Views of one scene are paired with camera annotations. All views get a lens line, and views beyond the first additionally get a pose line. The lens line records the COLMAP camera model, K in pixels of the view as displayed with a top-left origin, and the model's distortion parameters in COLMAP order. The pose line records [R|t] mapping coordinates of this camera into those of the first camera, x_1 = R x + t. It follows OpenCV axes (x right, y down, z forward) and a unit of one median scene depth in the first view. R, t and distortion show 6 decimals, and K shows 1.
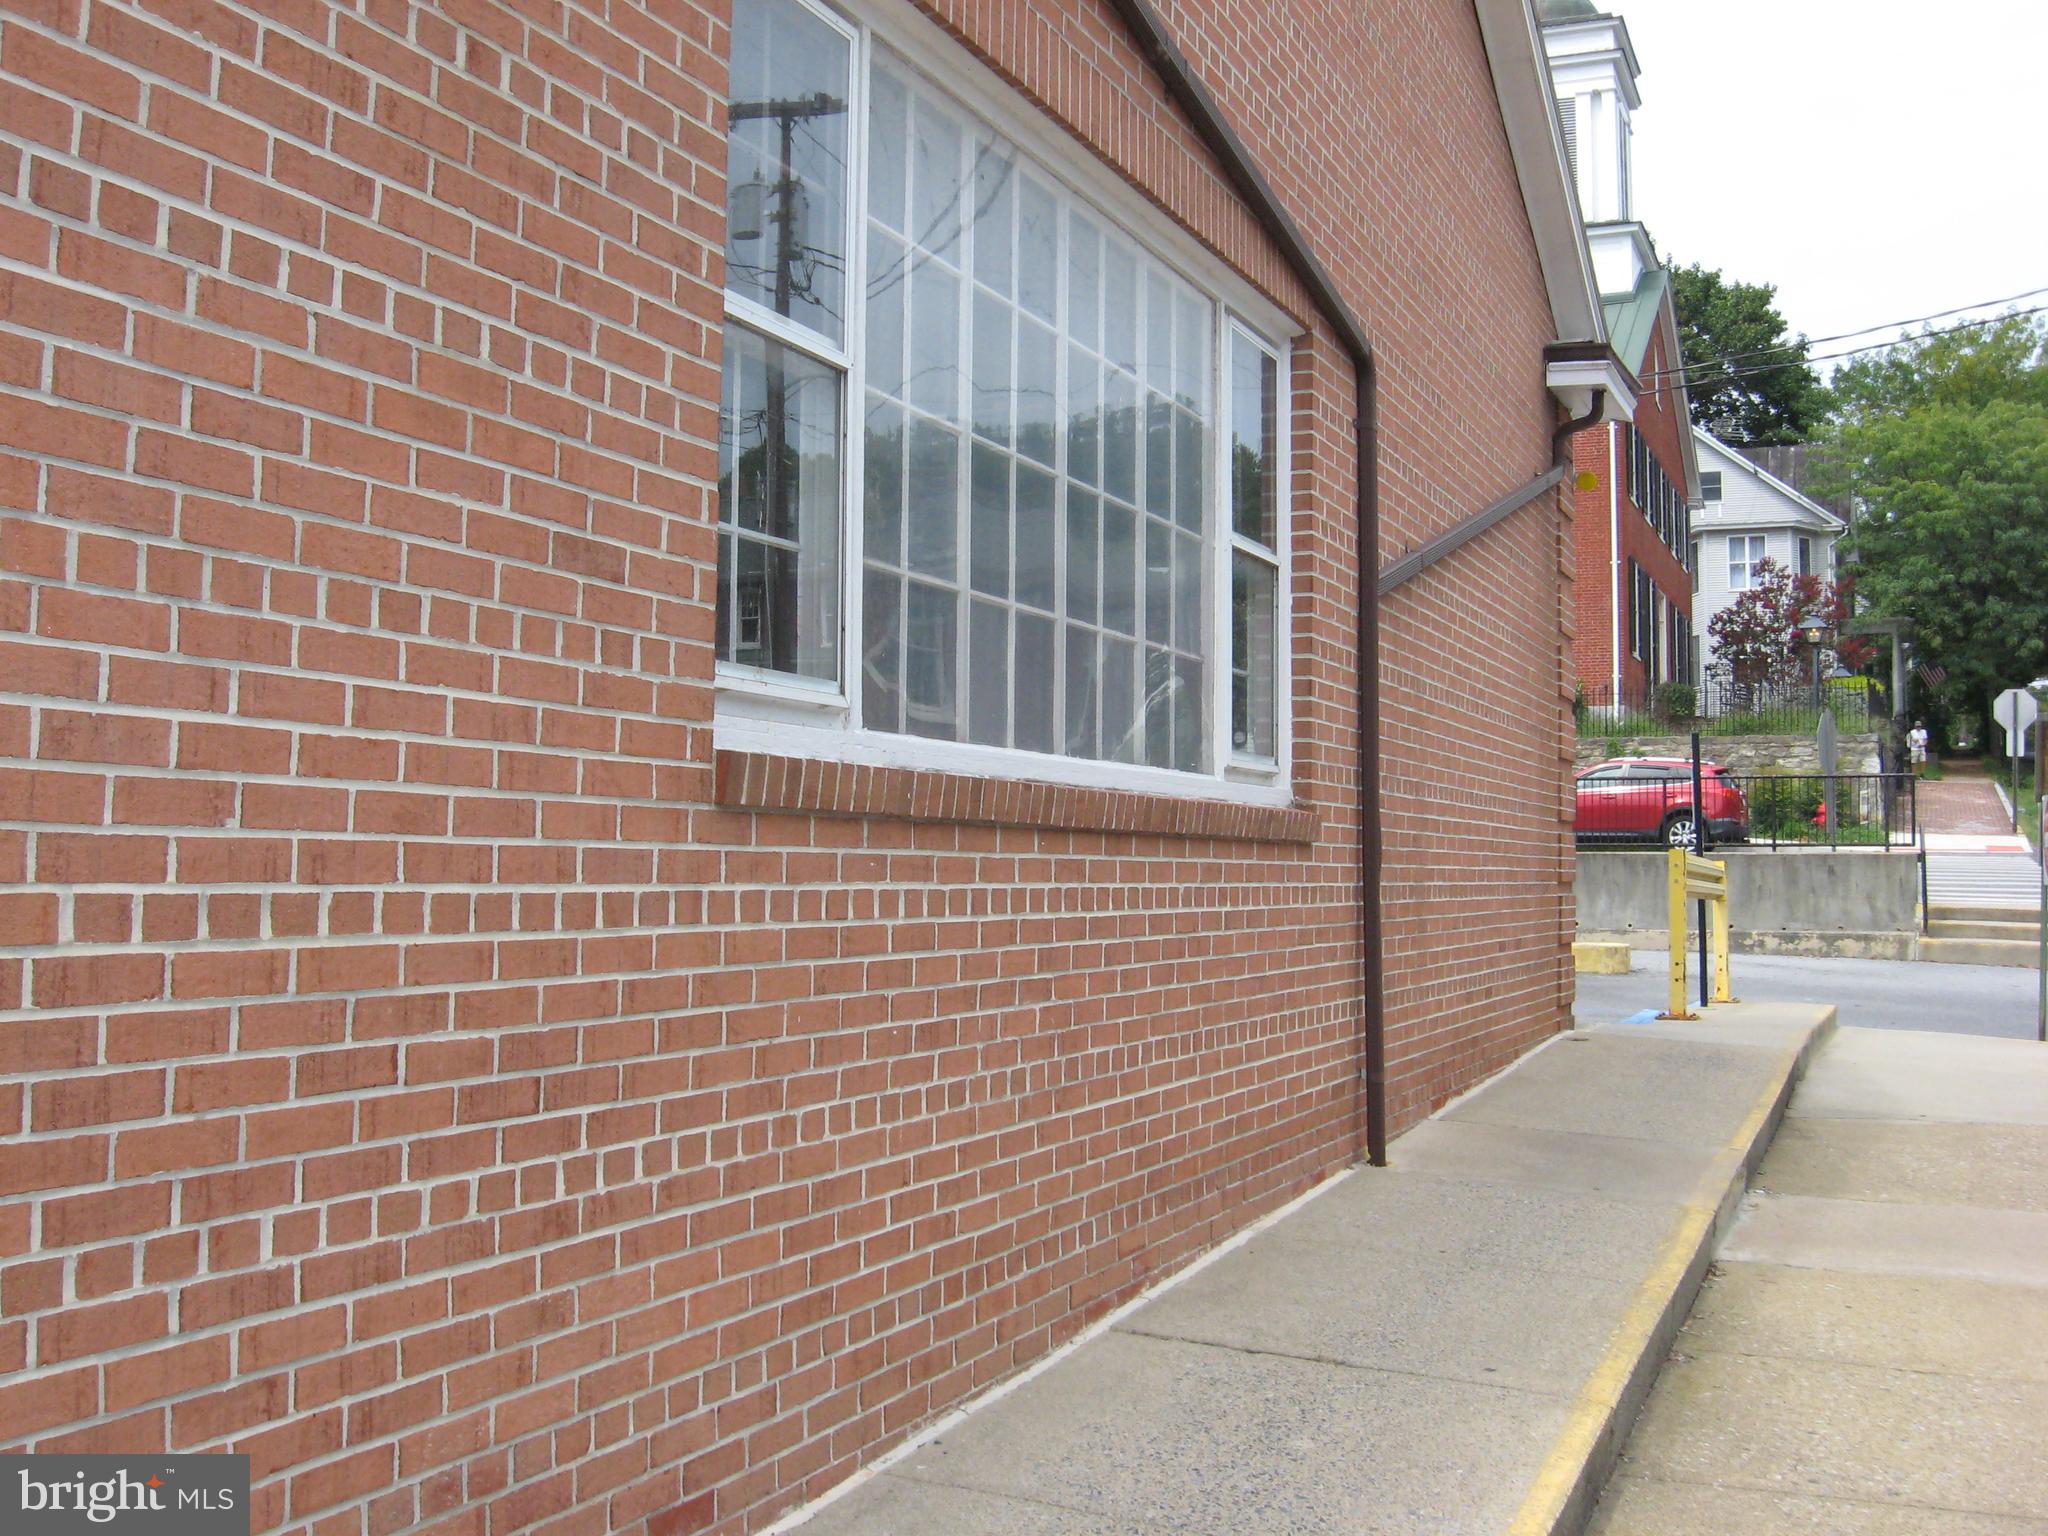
lens RADIAL K [[2063.7, 0, 1020.9], [0, 2063.7, 770.4], [0, 0, 1]] dist [-0.011824, 0.000000]
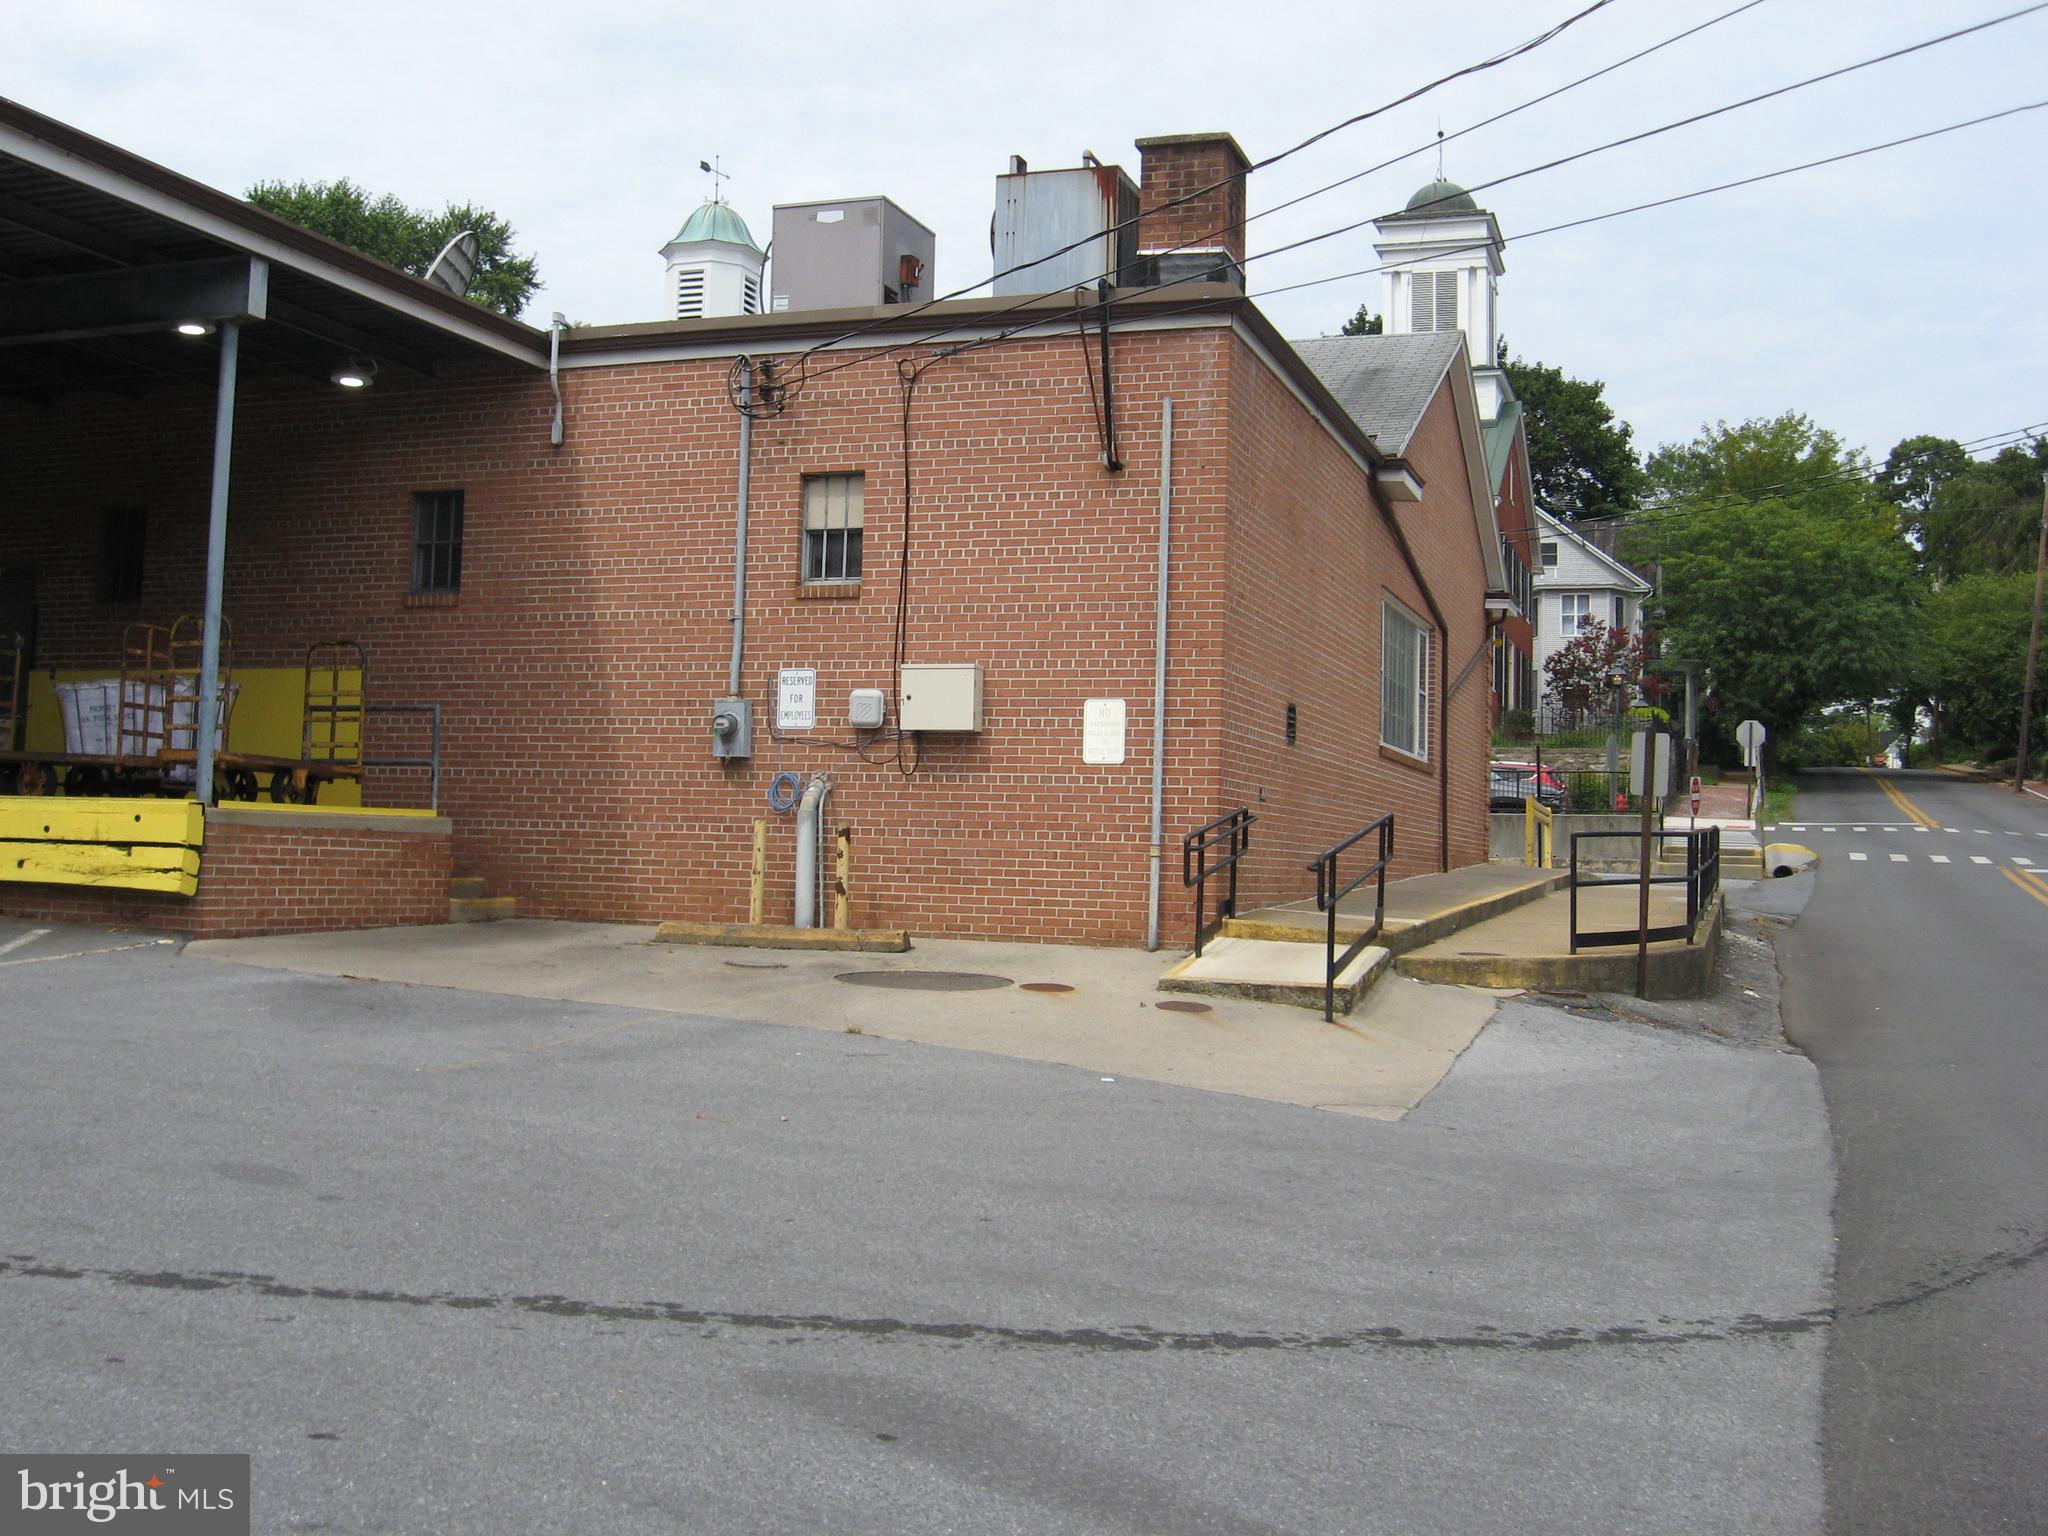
lens RADIAL K [[2063.7, 0, 1025.8], [0, 2063.7, 763.0], [0, 0, 1]] dist [-0.011824, 0.000000]
pose [[0.996727, 0.024900, 0.076914, -0.092338], [-0.024709, 0.999689, -0.003439, 0.005135], [-0.076975, 0.001527, 0.997032, -0.275543]]
